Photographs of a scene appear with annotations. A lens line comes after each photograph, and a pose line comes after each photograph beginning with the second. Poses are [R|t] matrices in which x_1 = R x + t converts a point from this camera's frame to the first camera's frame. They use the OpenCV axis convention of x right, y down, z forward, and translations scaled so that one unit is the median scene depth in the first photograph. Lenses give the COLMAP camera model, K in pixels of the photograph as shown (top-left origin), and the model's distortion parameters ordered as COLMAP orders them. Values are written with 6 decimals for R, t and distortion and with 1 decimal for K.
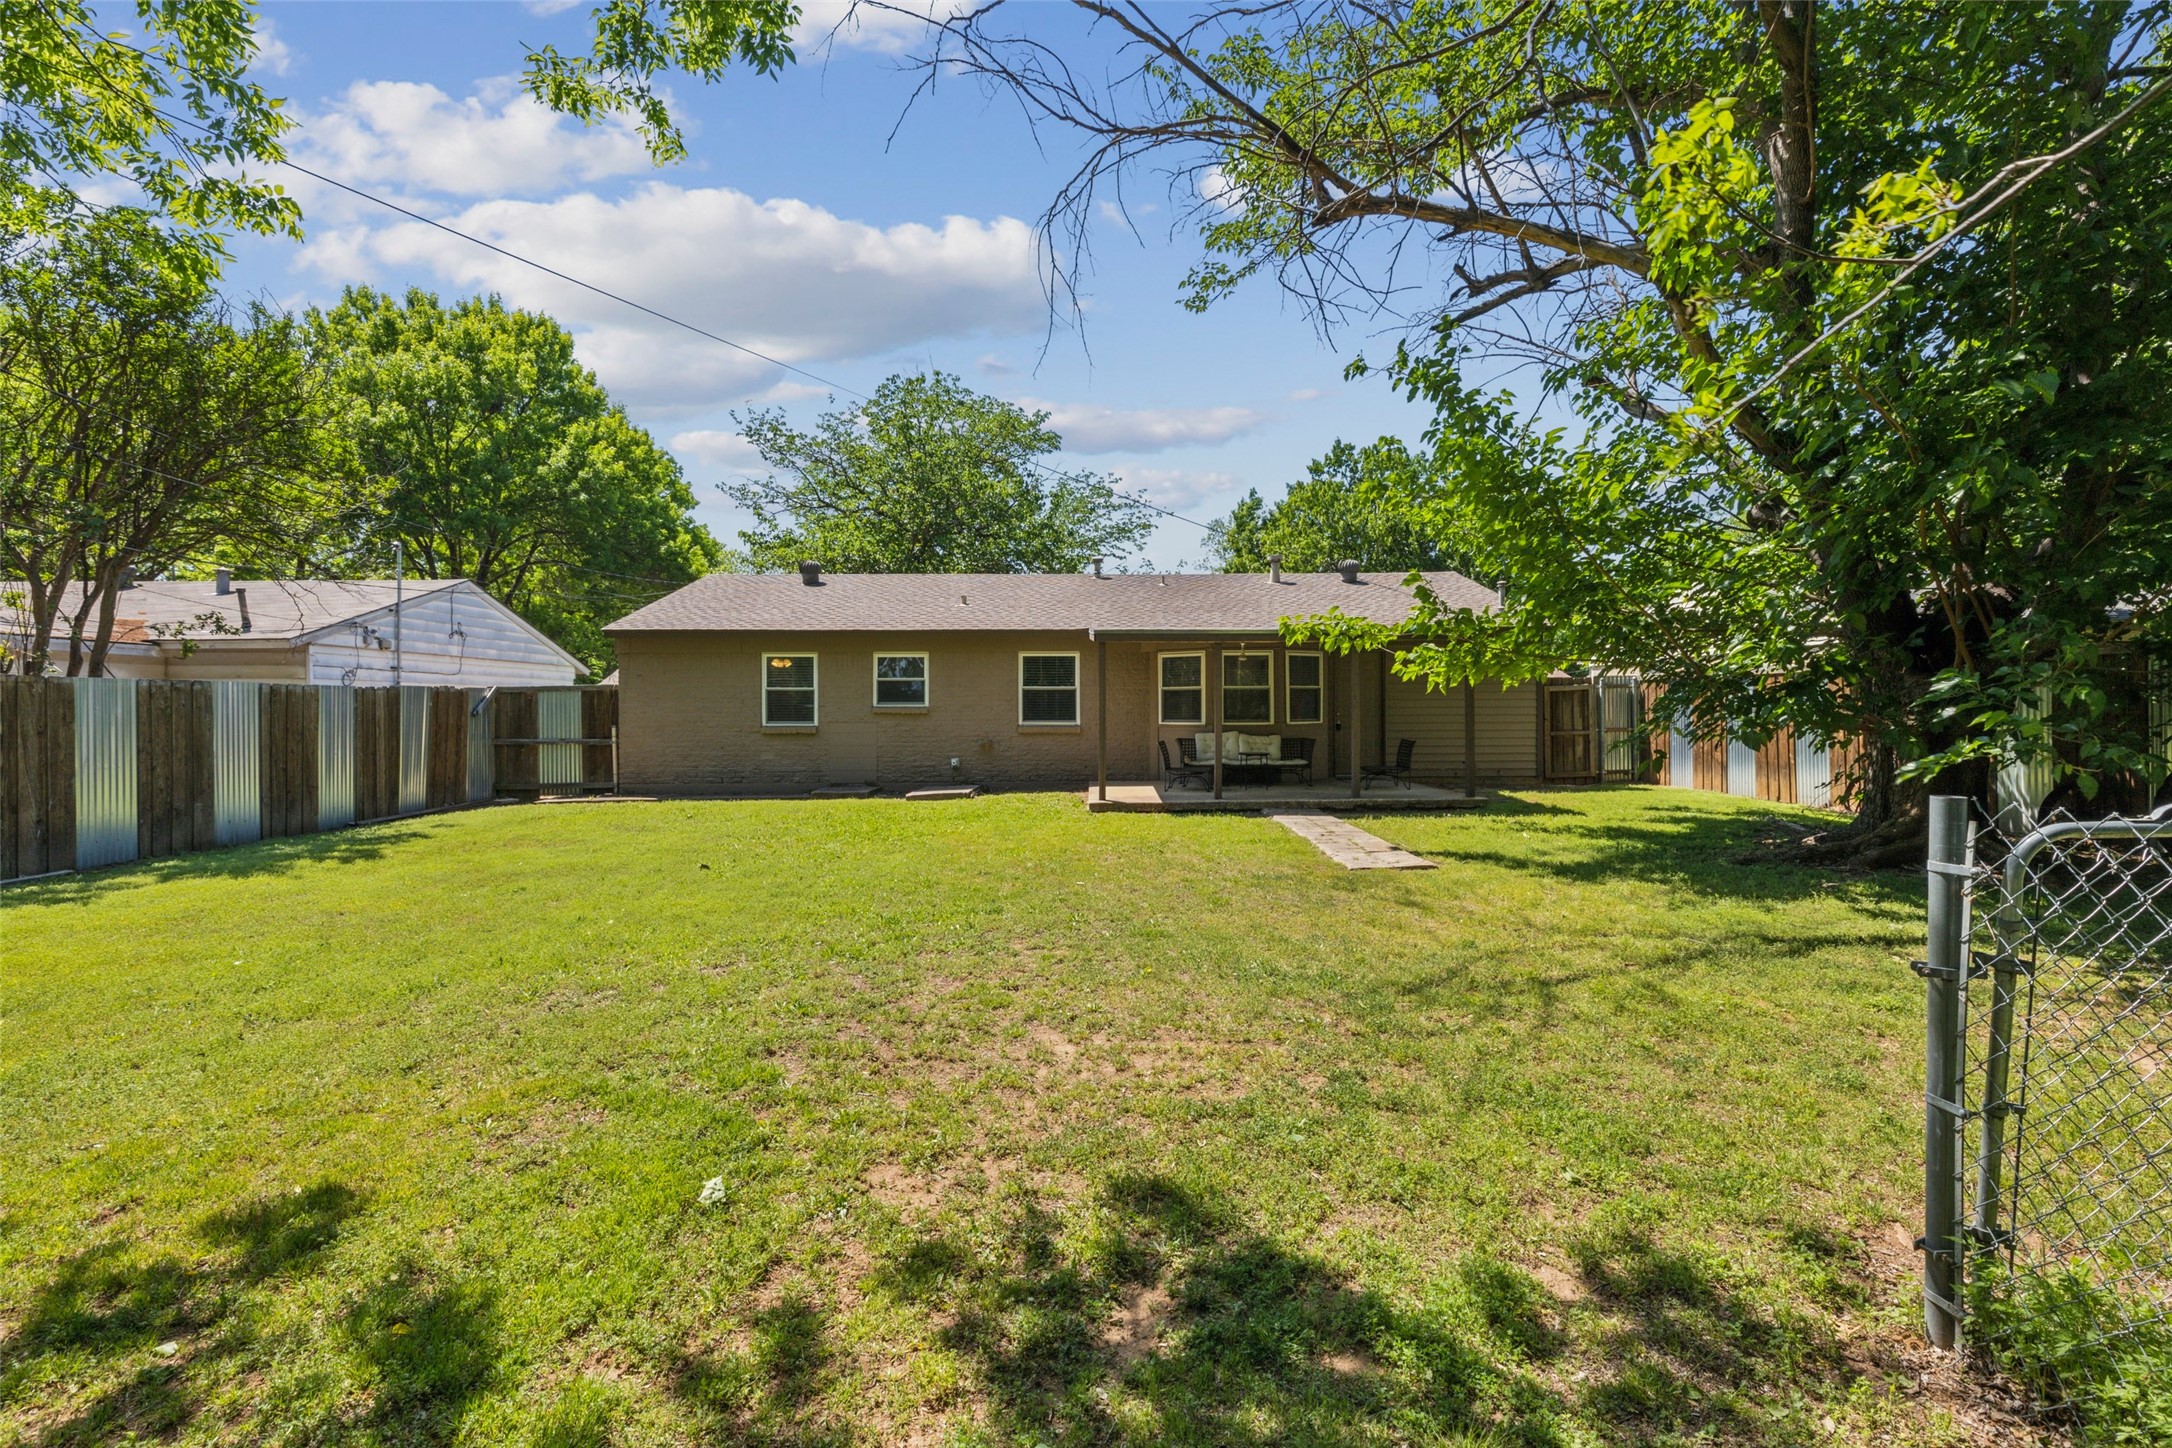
lens RADIAL K [[986.8, 0, 1084.4], [0, 986.8, 720.2], [0, 0, 1]] dist [0.013011, -0.002880]
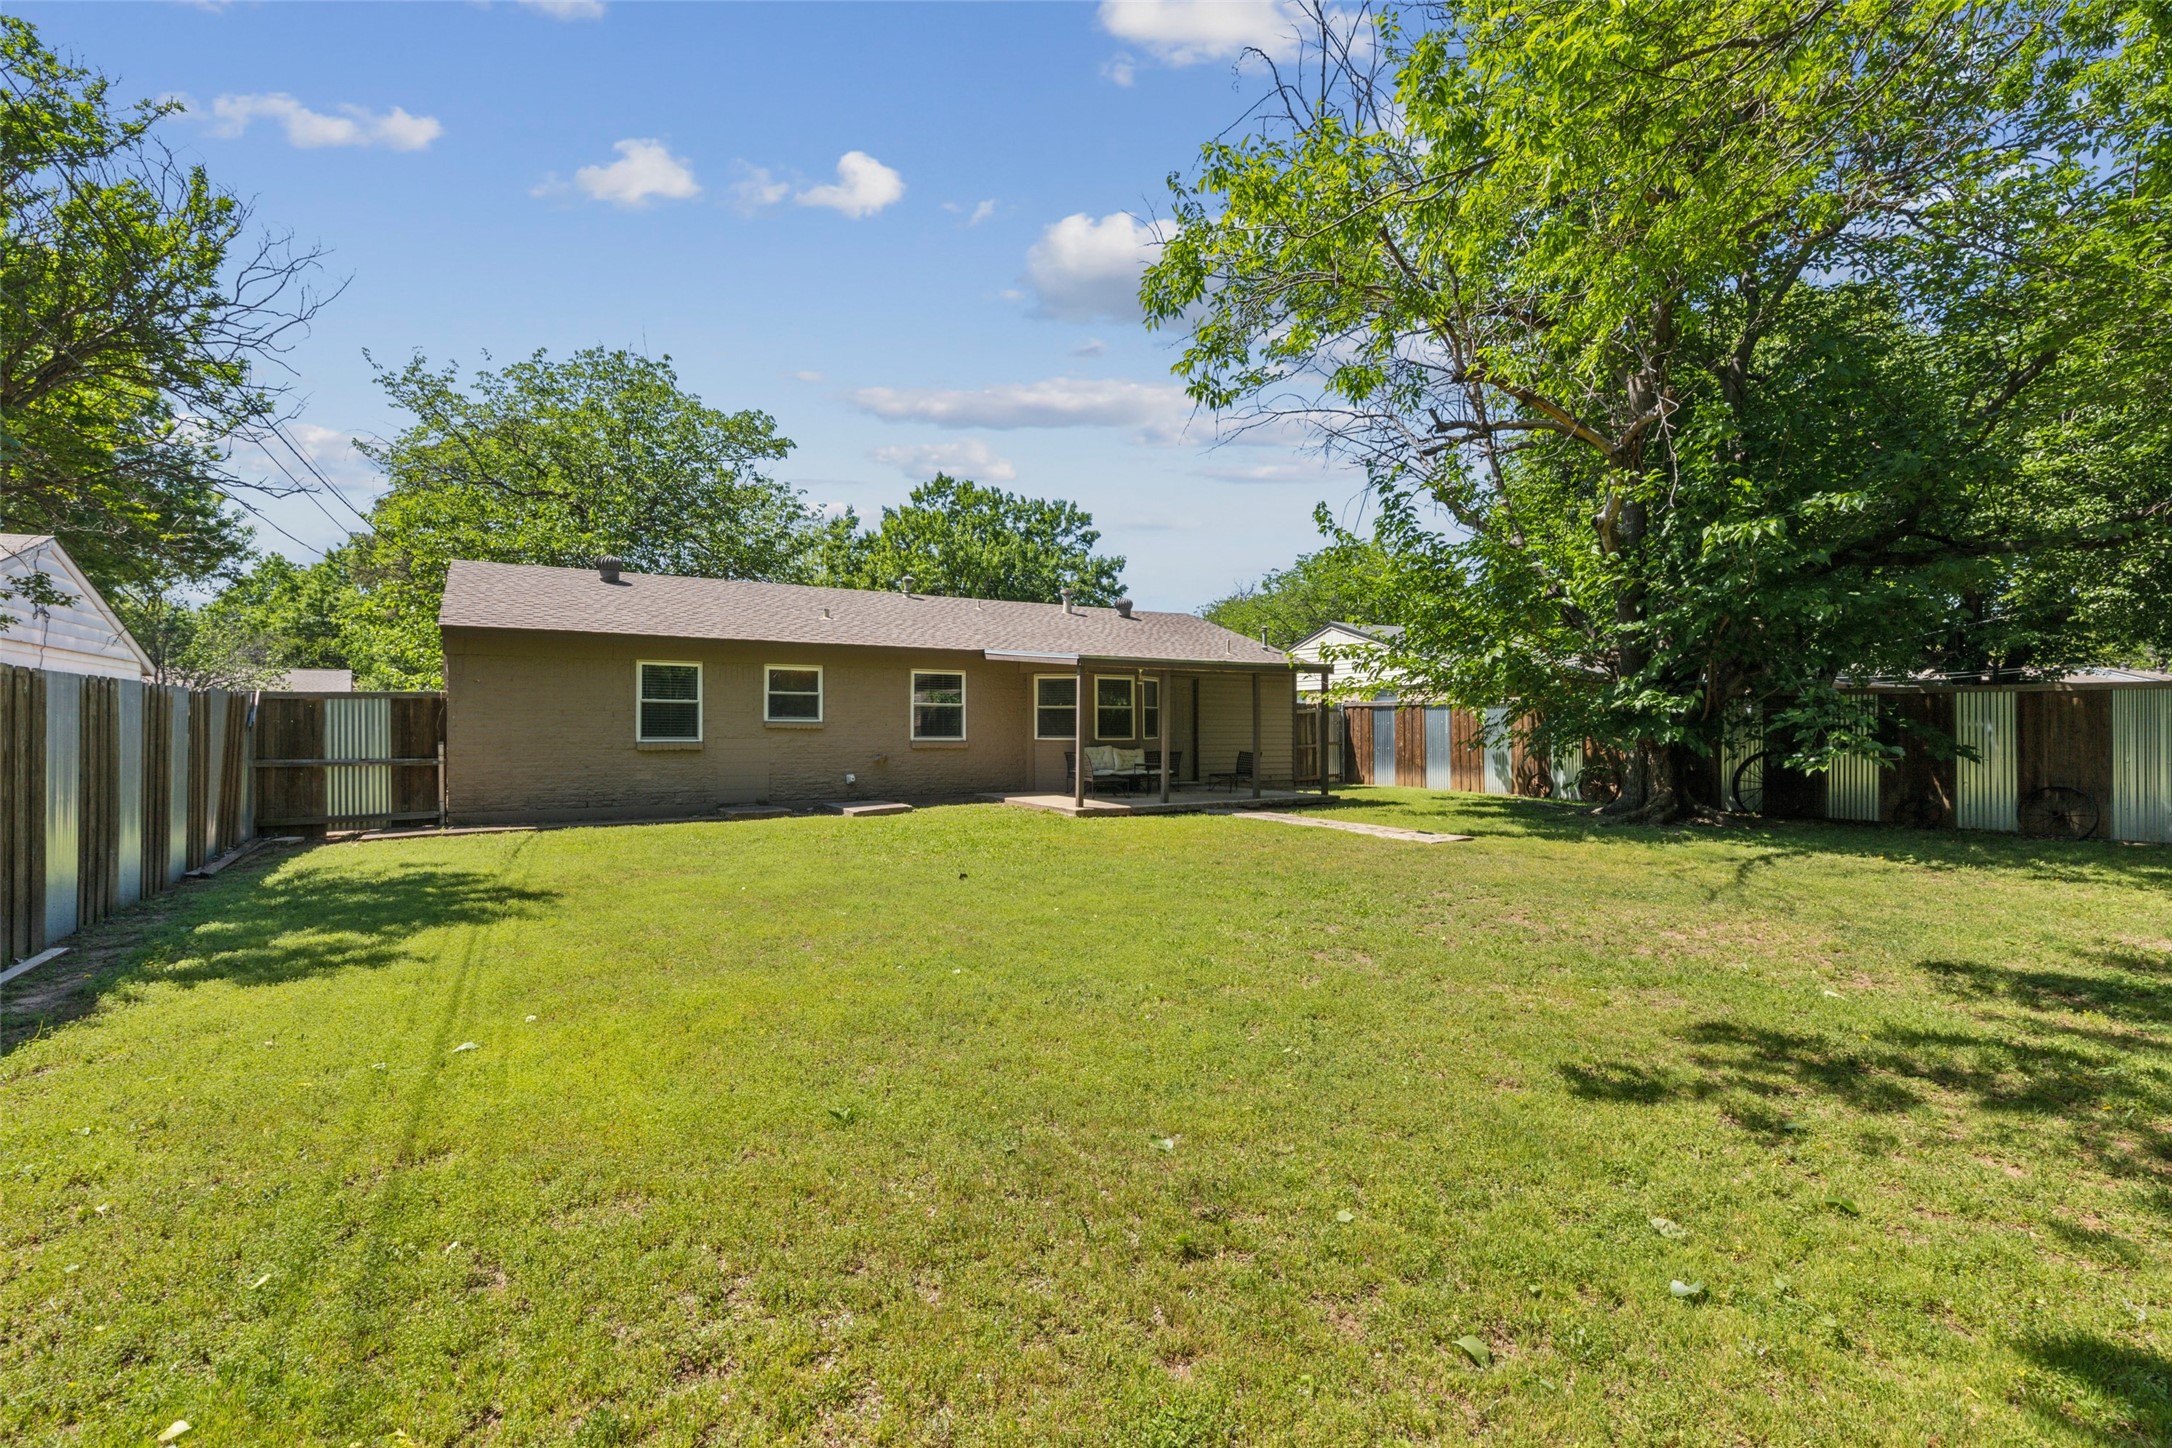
lens RADIAL K [[986.8, 0, 1077.0], [0, 986.8, 719.4], [0, 0, 1]] dist [0.013011, -0.002880]
pose [[0.871563, 0.009164, 0.490197, -0.417764], [-0.000857, 0.999852, -0.017168, 0.000501], [-0.490282, 0.014543, 0.871442, 0.023253]]
